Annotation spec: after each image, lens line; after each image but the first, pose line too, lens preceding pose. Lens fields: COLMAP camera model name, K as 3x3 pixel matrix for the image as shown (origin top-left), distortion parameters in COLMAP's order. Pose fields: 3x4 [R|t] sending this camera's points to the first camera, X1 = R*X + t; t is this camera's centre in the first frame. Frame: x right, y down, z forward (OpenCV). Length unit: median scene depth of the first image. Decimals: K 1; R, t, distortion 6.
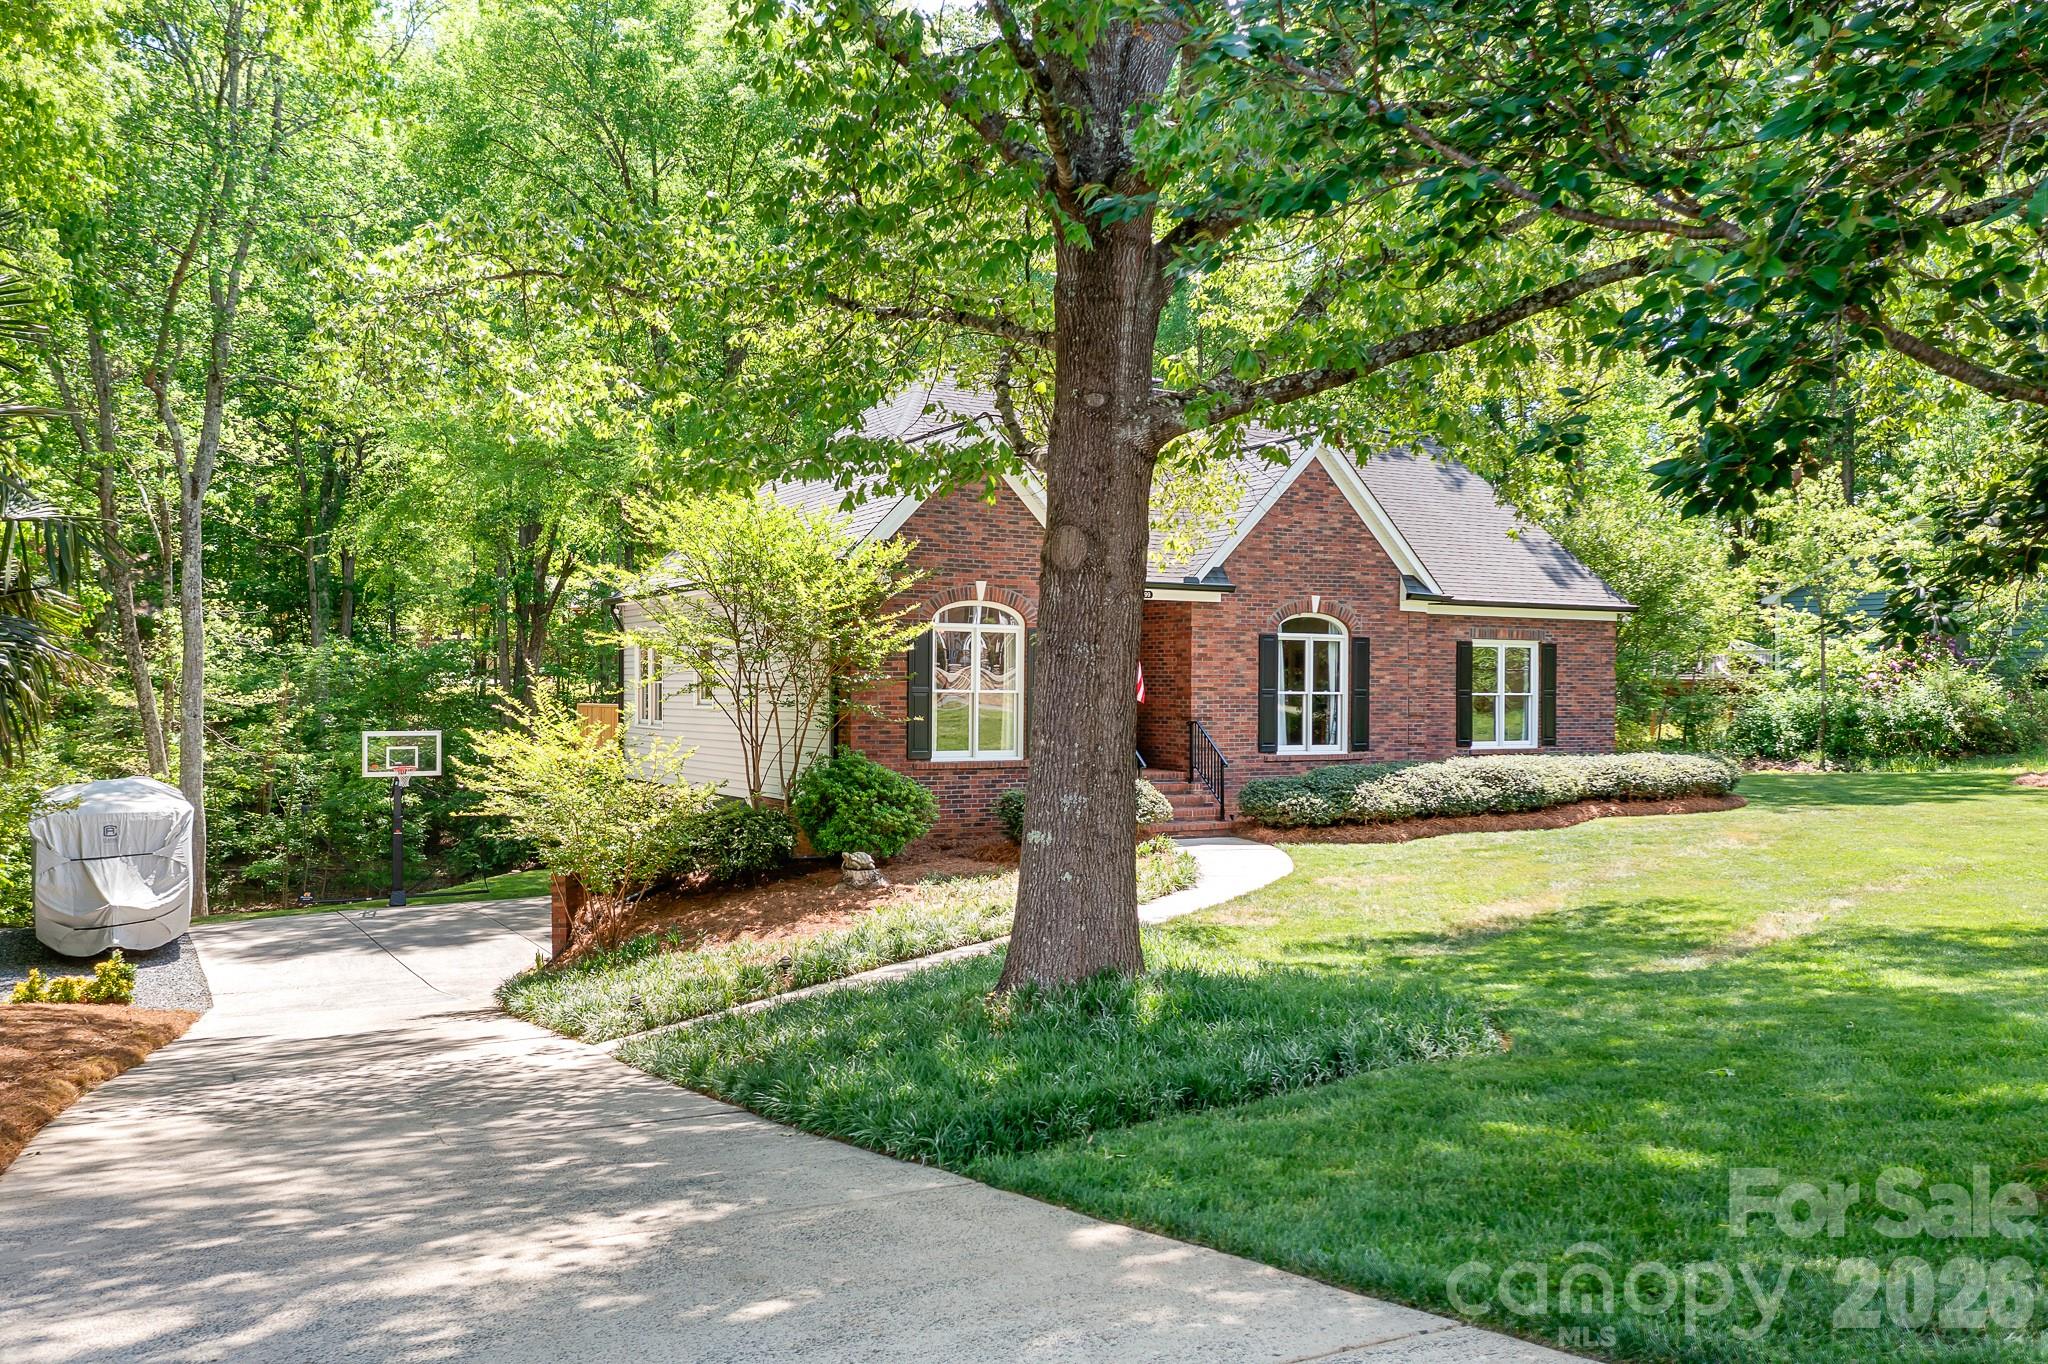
lens RADIAL K [[1614.2, 0, 1024.0], [0, 1614.2, 682.0], [0, 0, 1]] dist [-0.024891, 0.037675]
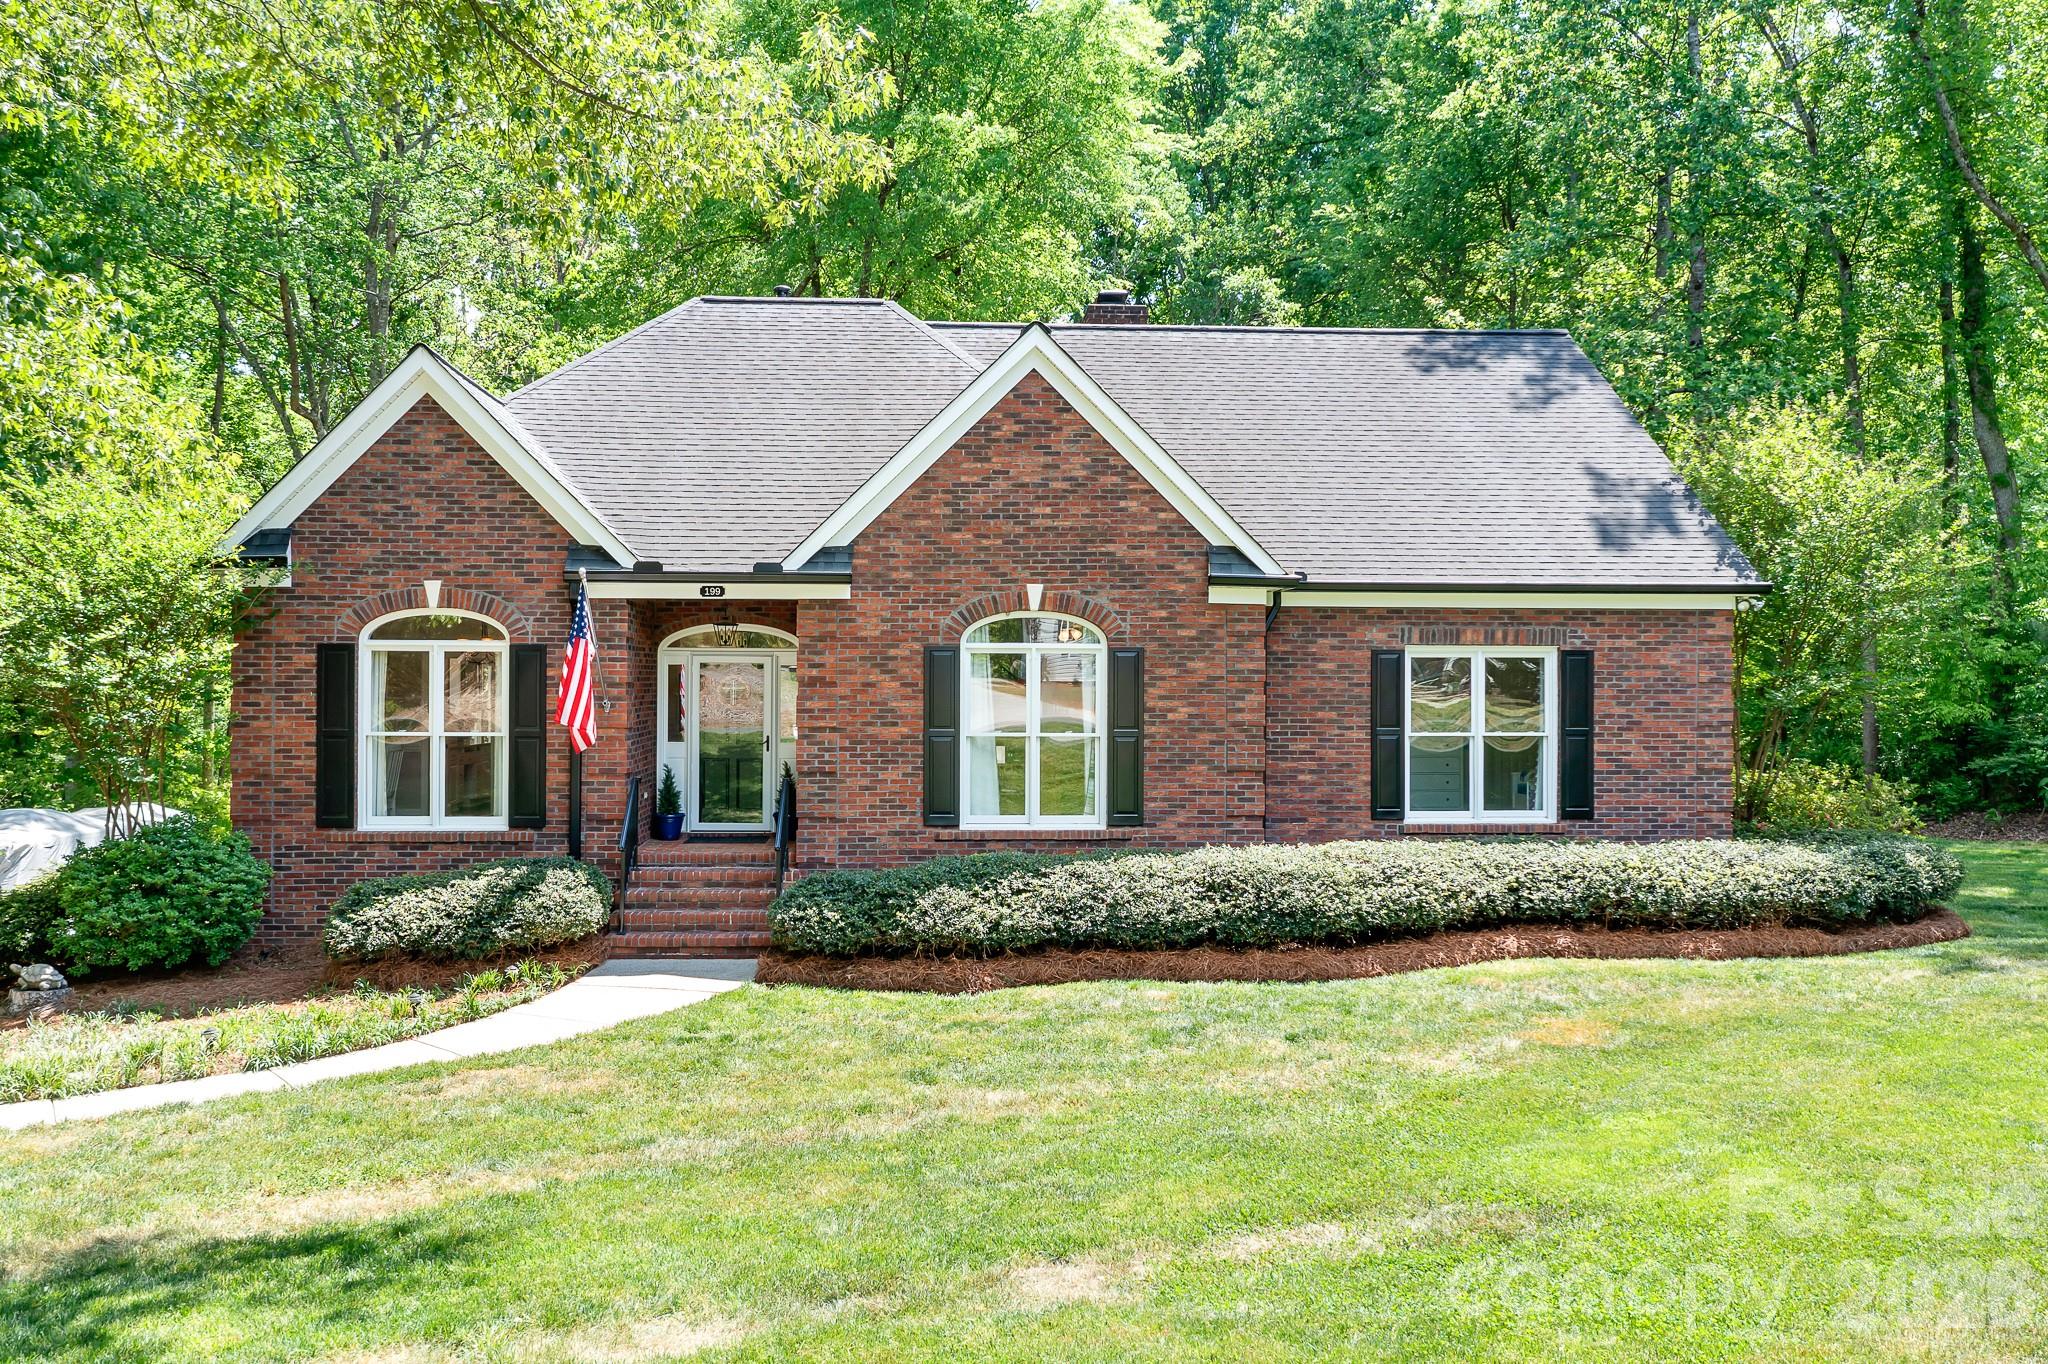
lens RADIAL K [[1614.2, 0, 1024.0], [0, 1614.2, 682.0], [0, 0, 1]] dist [-0.024891, 0.037675]
pose [[0.896288, -0.006634, -0.443422, 0.466861], [0.004446, 0.999972, -0.005974, -0.010709], [0.443449, 0.003383, 0.896293, 0.423253]]
